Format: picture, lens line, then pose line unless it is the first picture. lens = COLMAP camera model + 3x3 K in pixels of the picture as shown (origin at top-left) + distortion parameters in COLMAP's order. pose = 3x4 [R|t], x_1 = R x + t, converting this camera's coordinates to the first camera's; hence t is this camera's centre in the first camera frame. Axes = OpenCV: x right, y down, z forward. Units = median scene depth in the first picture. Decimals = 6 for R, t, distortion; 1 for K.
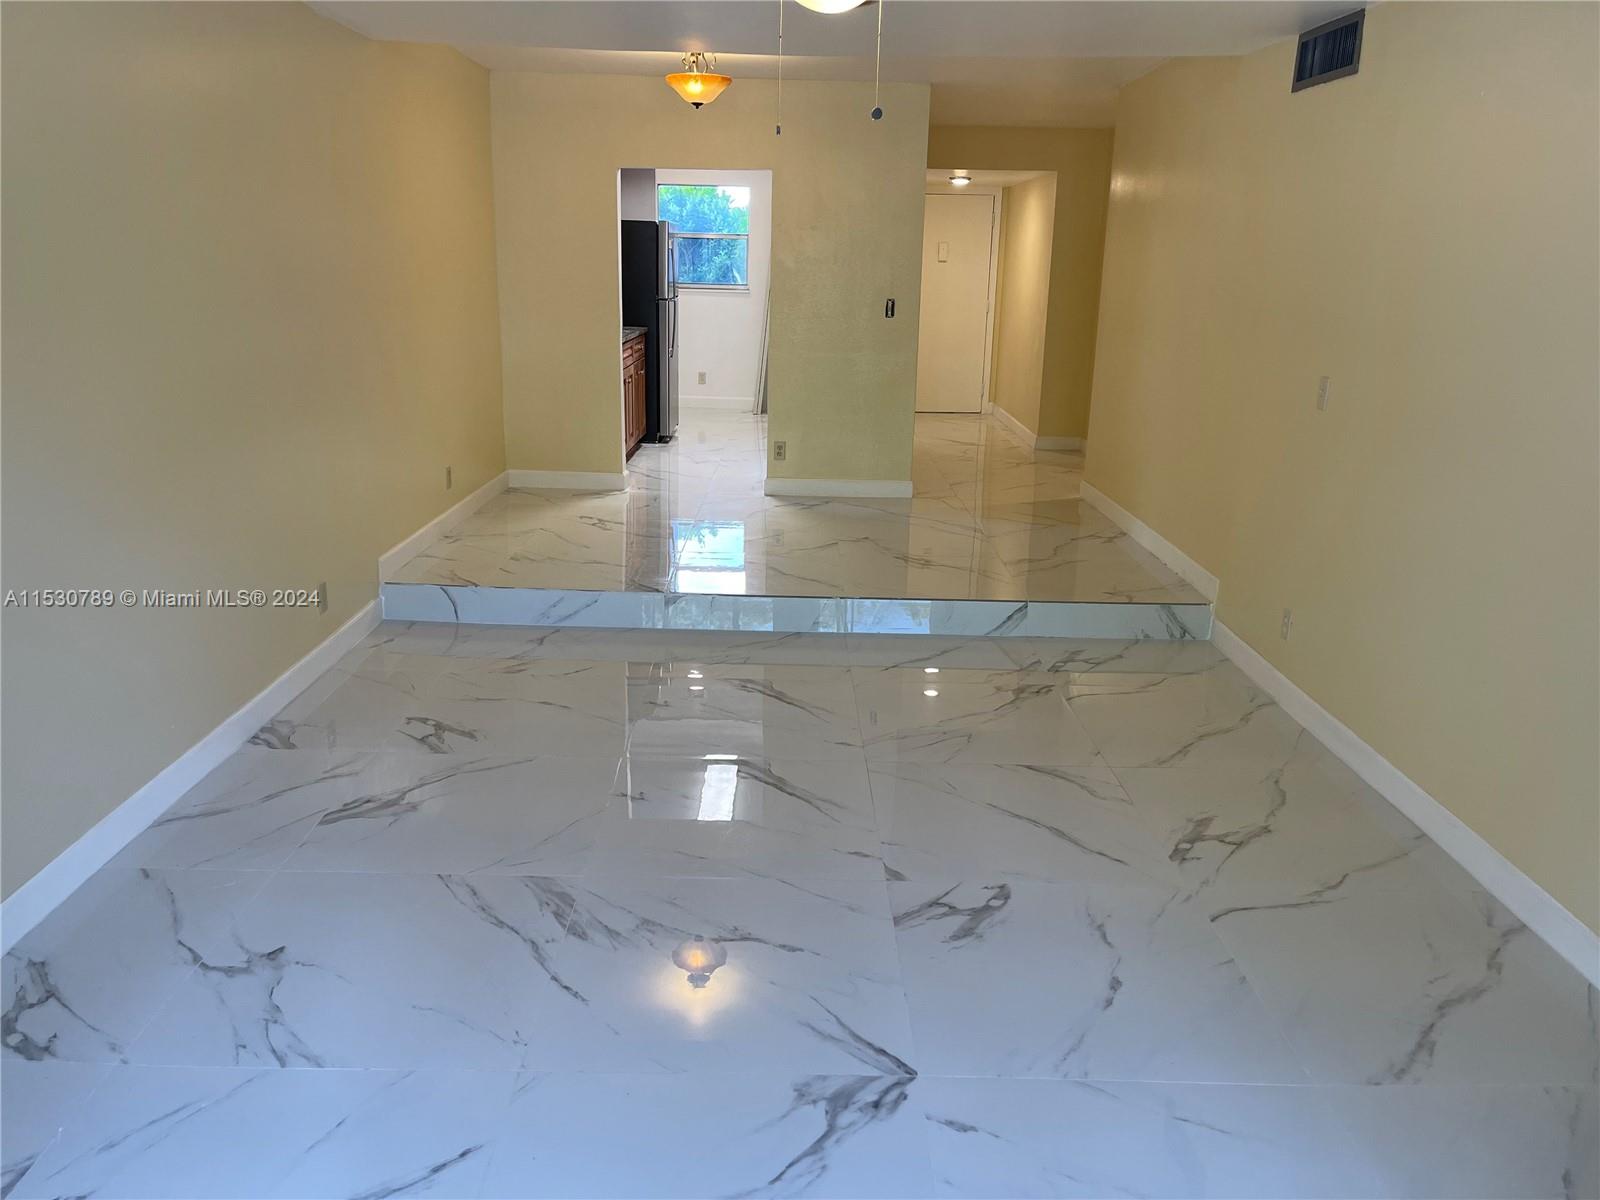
lens RADIAL K [[1219.6, 0, 806.1], [0, 1219.6, 603.3], [0, 0, 1]] dist [0.054423, -0.038208]
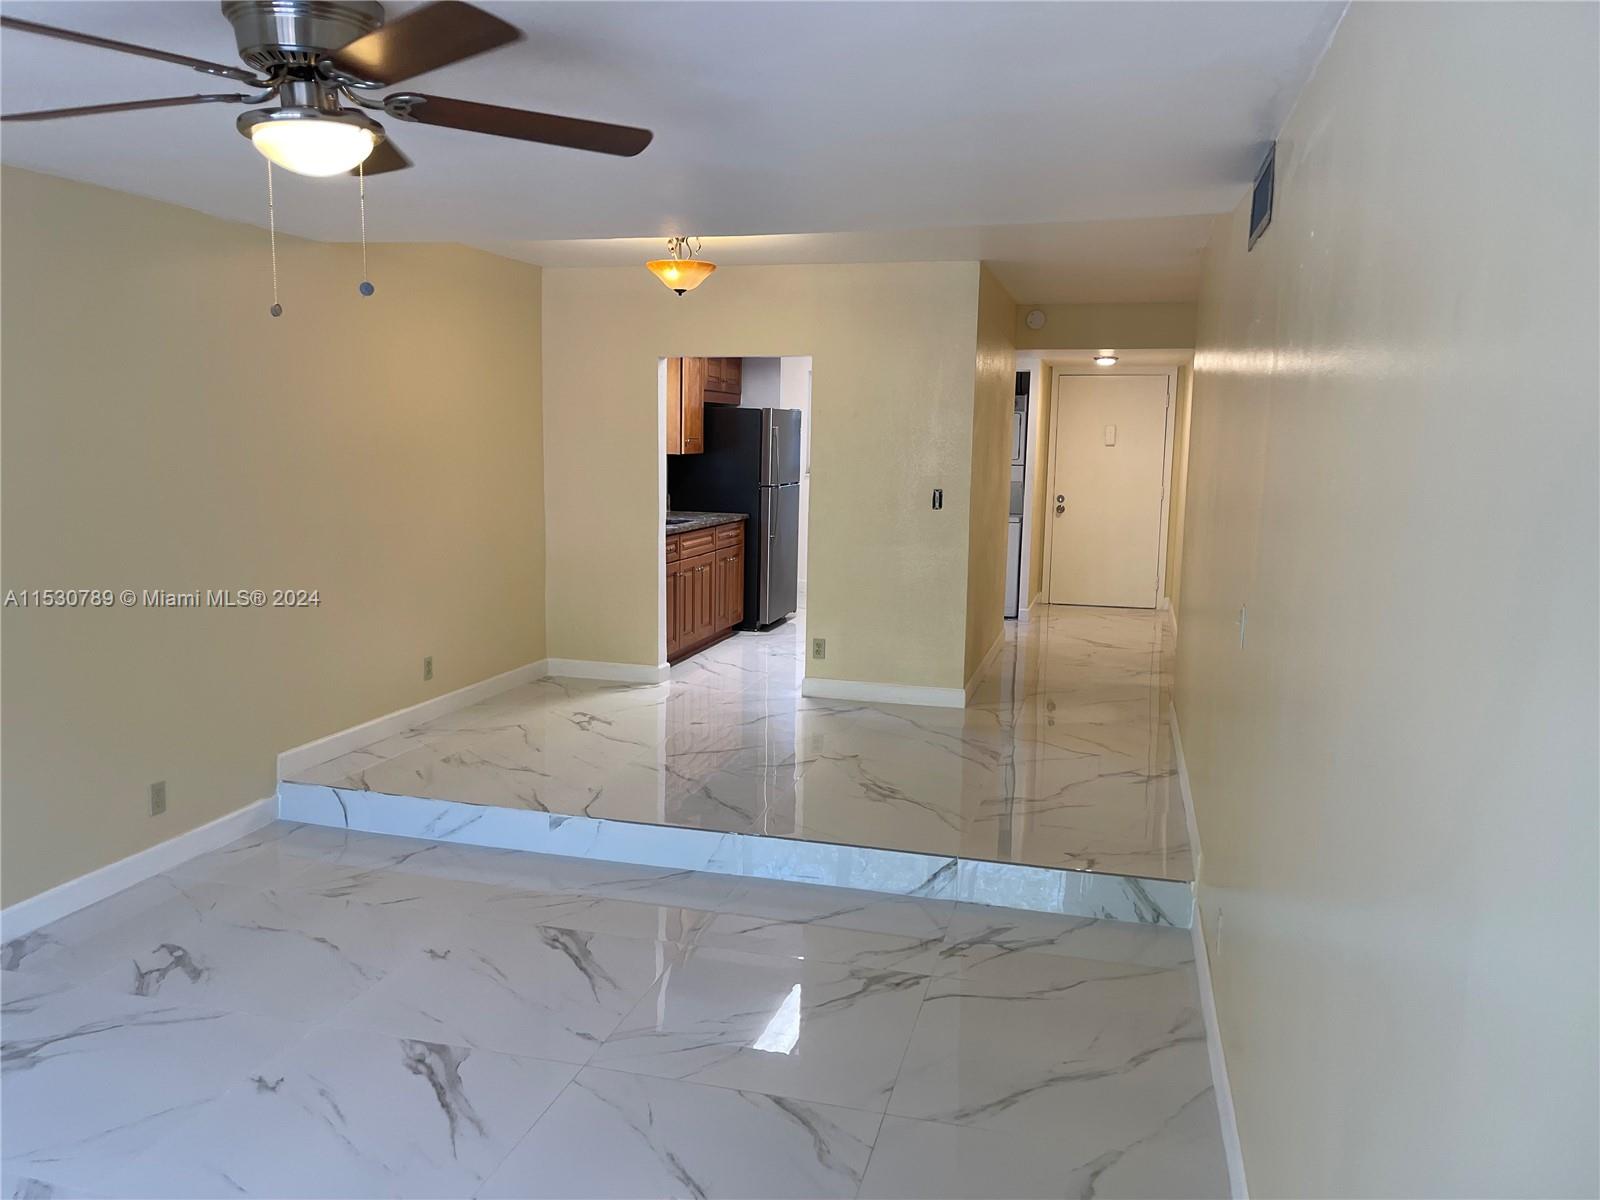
lens RADIAL K [[1219.6, 0, 803.2], [0, 1219.6, 605.9], [0, 0, 1]] dist [0.054423, -0.038208]
pose [[0.963712, 0.032208, -0.264995, 0.290174], [-0.068363, 0.989367, -0.128370, -0.055055], [0.258042, 0.141827, 0.955667, 0.169579]]
